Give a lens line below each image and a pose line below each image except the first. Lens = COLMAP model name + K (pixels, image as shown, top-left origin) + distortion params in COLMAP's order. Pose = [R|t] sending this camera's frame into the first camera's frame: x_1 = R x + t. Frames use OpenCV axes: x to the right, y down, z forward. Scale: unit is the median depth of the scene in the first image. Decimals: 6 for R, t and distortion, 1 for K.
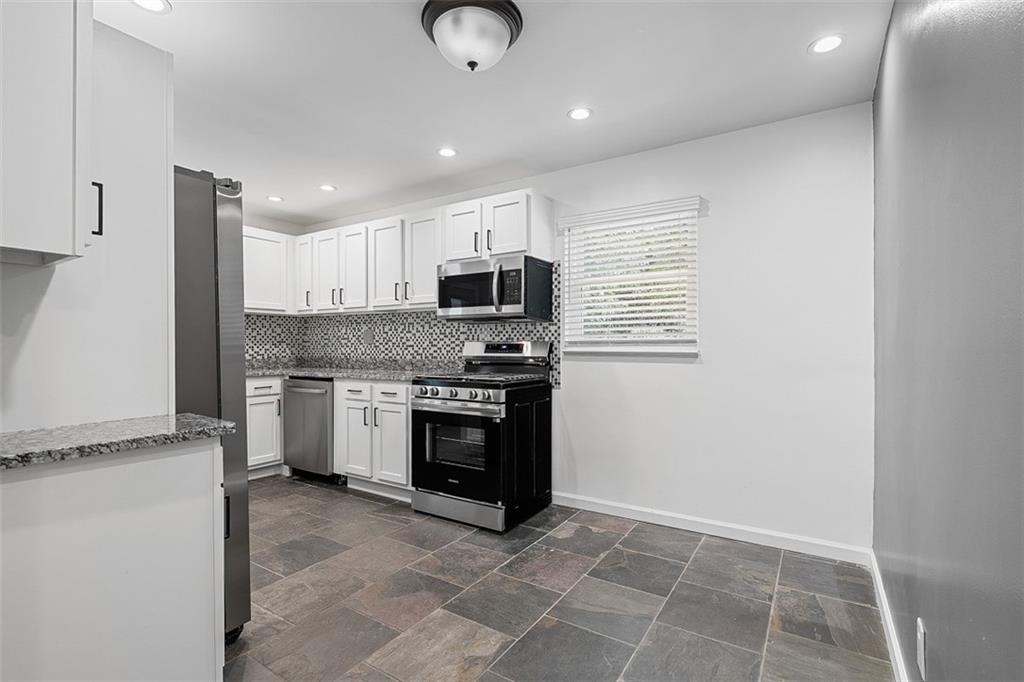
lens RADIAL K [[474.3, 0, 517.0], [0, 474.3, 347.6], [0, 0, 1]] dist [-0.001364, -0.000469]
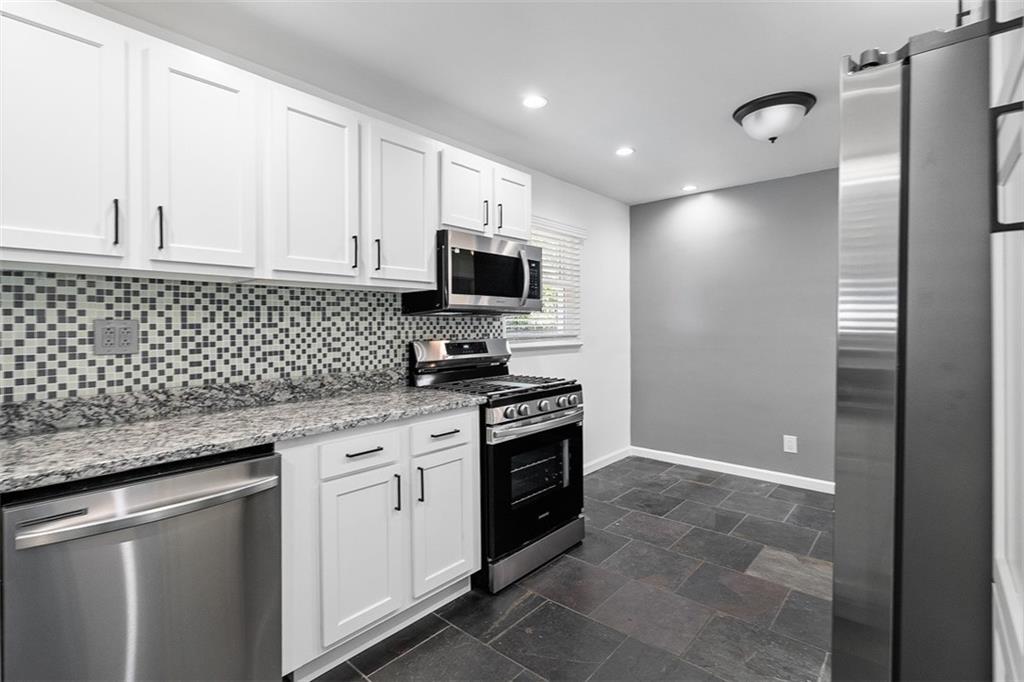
lens RADIAL K [[474.3, 0, 510.4], [0, 474.3, 329.9], [0, 0, 1]] dist [-0.001364, -0.000469]
pose [[0.162660, 0.002456, 0.986679, -0.741715], [0.026306, 0.999631, -0.006825, -0.019779], [-0.986331, 0.027066, 0.162535, 0.731190]]
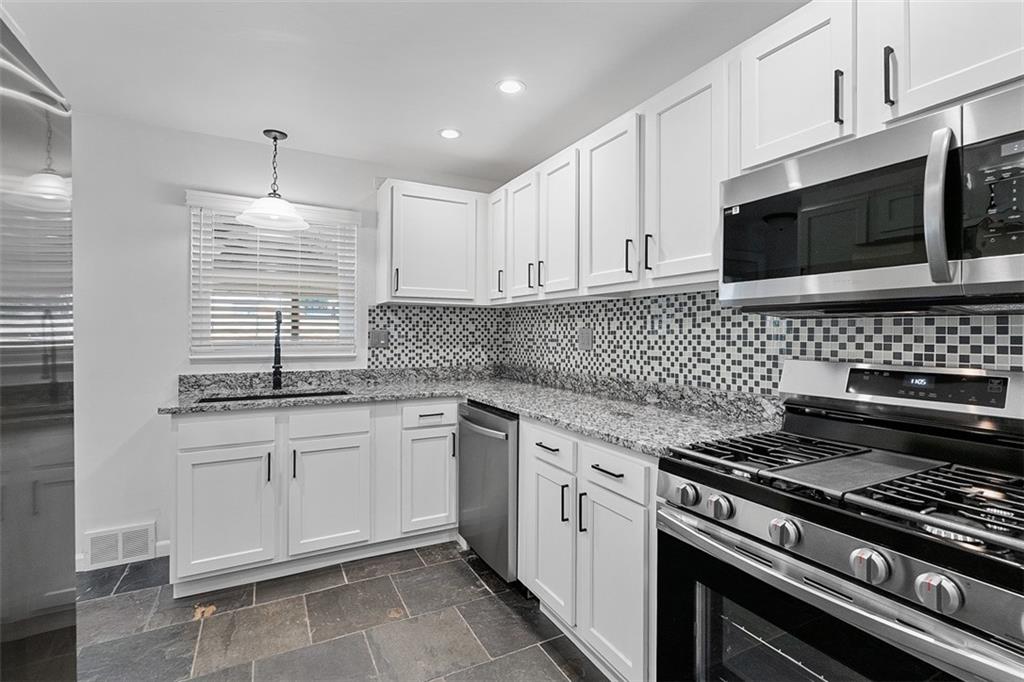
lens RADIAL K [[474.3, 0, 507.5], [0, 474.3, 326.9], [0, 0, 1]] dist [-0.001364, -0.000469]
pose [[0.866099, -0.000649, -0.499873, -0.108952], [-0.008155, 0.999848, -0.015428, -0.032083], [0.499807, 0.017438, 0.865961, 0.485336]]
